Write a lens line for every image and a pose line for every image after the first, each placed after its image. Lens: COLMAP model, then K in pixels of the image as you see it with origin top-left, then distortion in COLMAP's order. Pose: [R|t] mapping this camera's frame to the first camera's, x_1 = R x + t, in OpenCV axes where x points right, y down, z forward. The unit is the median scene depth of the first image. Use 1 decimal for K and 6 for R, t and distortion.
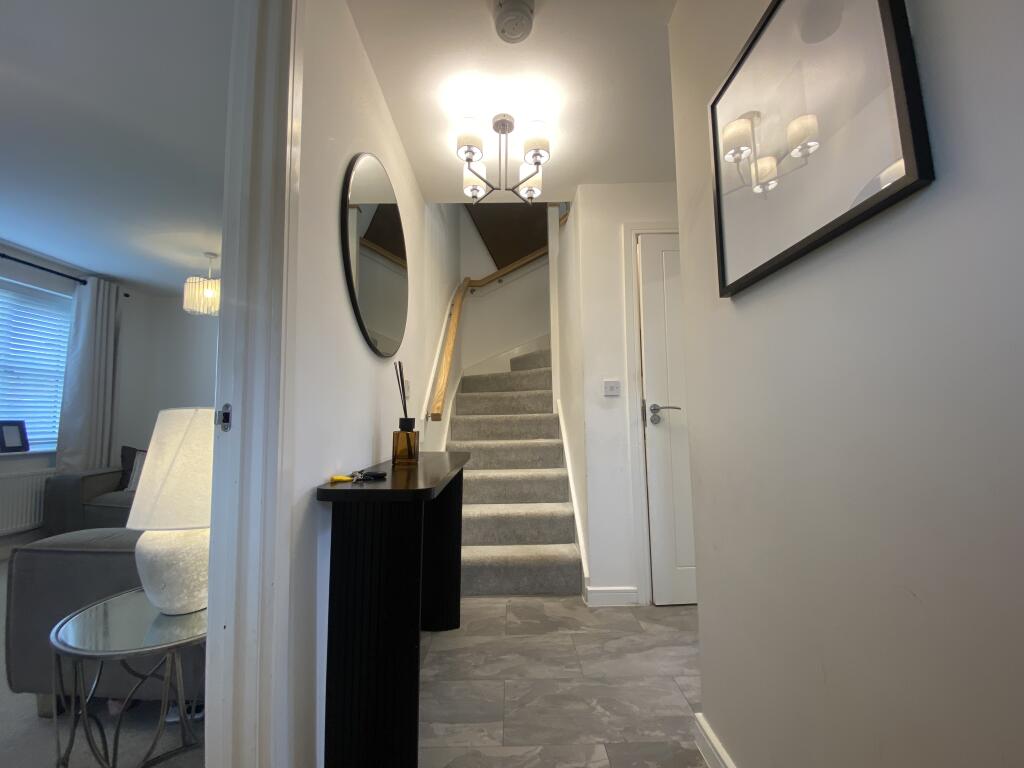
lens RADIAL K [[414.1, 0, 512.0], [0, 414.1, 384.0], [0, 0, 1]] dist [0.013676, -0.017337]
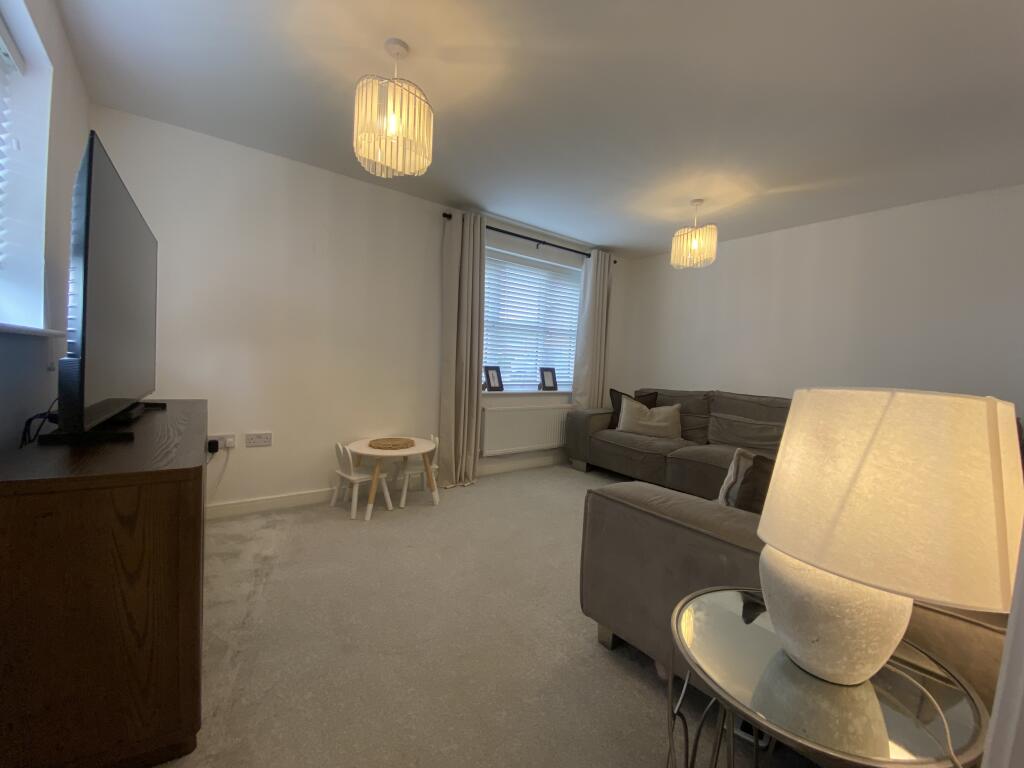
lens RADIAL K [[414.1, 0, 512.0], [0, 414.1, 384.0], [0, 0, 1]] dist [0.013676, -0.017337]
pose [[0.603669, 0.076943, -0.793513, -0.194907], [0.016070, 0.993955, 0.108604, -0.007868], [0.797073, -0.078313, 0.598784, 0.063425]]
